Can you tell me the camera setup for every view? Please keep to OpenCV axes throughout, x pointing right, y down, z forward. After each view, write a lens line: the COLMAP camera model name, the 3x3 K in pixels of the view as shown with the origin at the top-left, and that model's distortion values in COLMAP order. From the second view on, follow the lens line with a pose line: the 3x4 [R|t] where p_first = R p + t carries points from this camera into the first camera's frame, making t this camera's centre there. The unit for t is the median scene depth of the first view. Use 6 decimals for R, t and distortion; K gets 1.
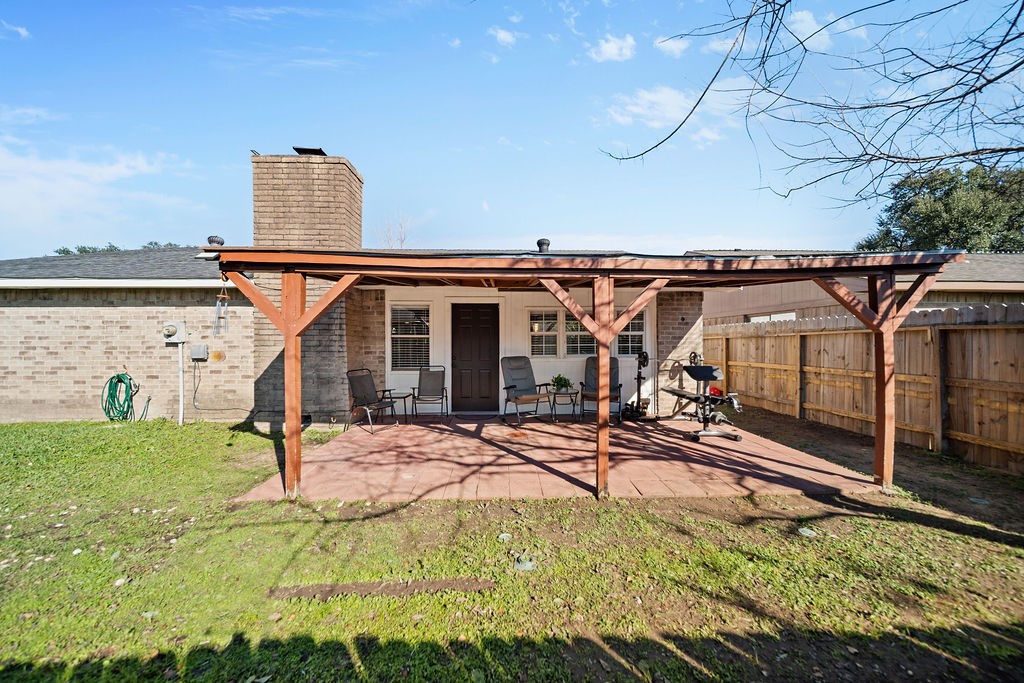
lens RADIAL K [[356.7, 0, 511.3], [0, 356.7, 338.9], [0, 0, 1]] dist [-0.002231, -0.000626]
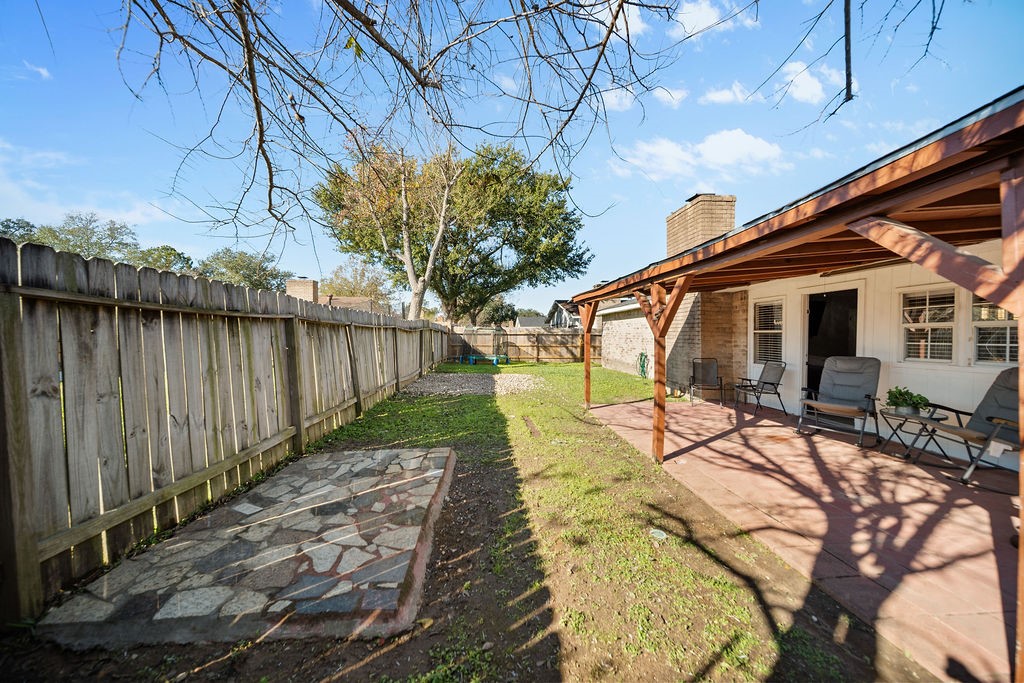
lens RADIAL K [[356.7, 0, 506.7], [0, 356.7, 336.0], [0, 0, 1]] dist [-0.002231, -0.000626]
pose [[0.019608, 0.004995, -0.999795, 0.762049], [0.000194, 0.999987, 0.005000, 0.000299], [0.999808, -0.000292, 0.019607, 0.240455]]
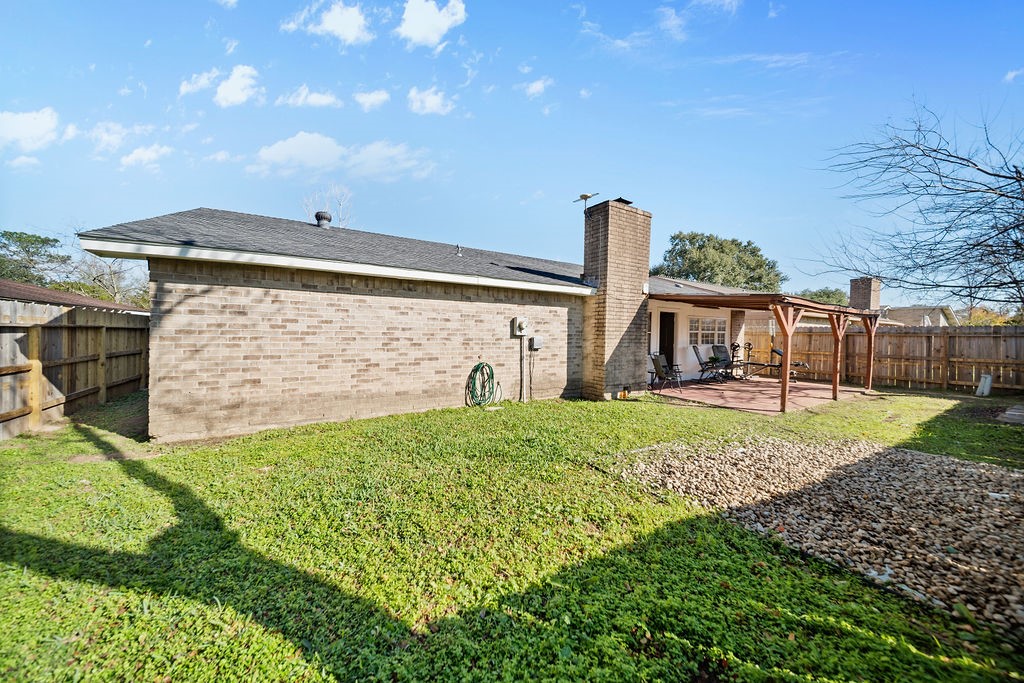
lens RADIAL K [[356.7, 0, 511.4], [0, 356.7, 339.4], [0, 0, 1]] dist [-0.002231, -0.000626]
pose [[0.862603, 0.004695, 0.505859, -1.565467], [-0.017855, 0.999616, 0.021168, -0.000379], [-0.505566, -0.027292, 0.862356, -0.009936]]
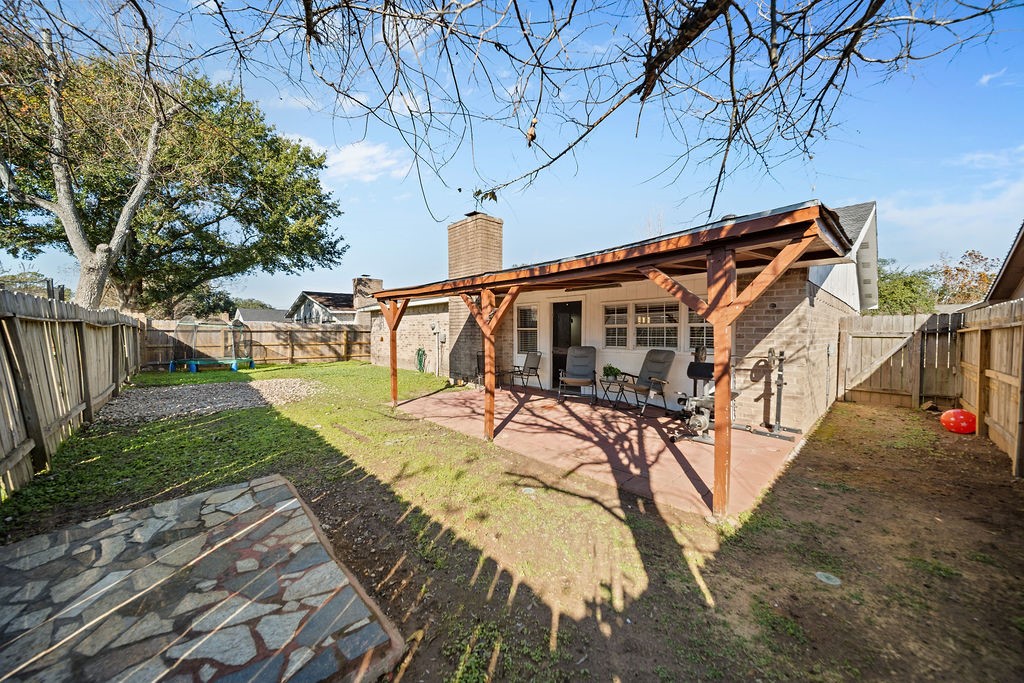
lens RADIAL K [[356.7, 0, 513.8], [0, 356.7, 335.4], [0, 0, 1]] dist [-0.002231, -0.000626]
pose [[0.662035, 0.010899, -0.749394, 0.731313], [0.001433, 0.999874, 0.015808, -0.004546], [0.749472, -0.011539, 0.661936, 0.067069]]
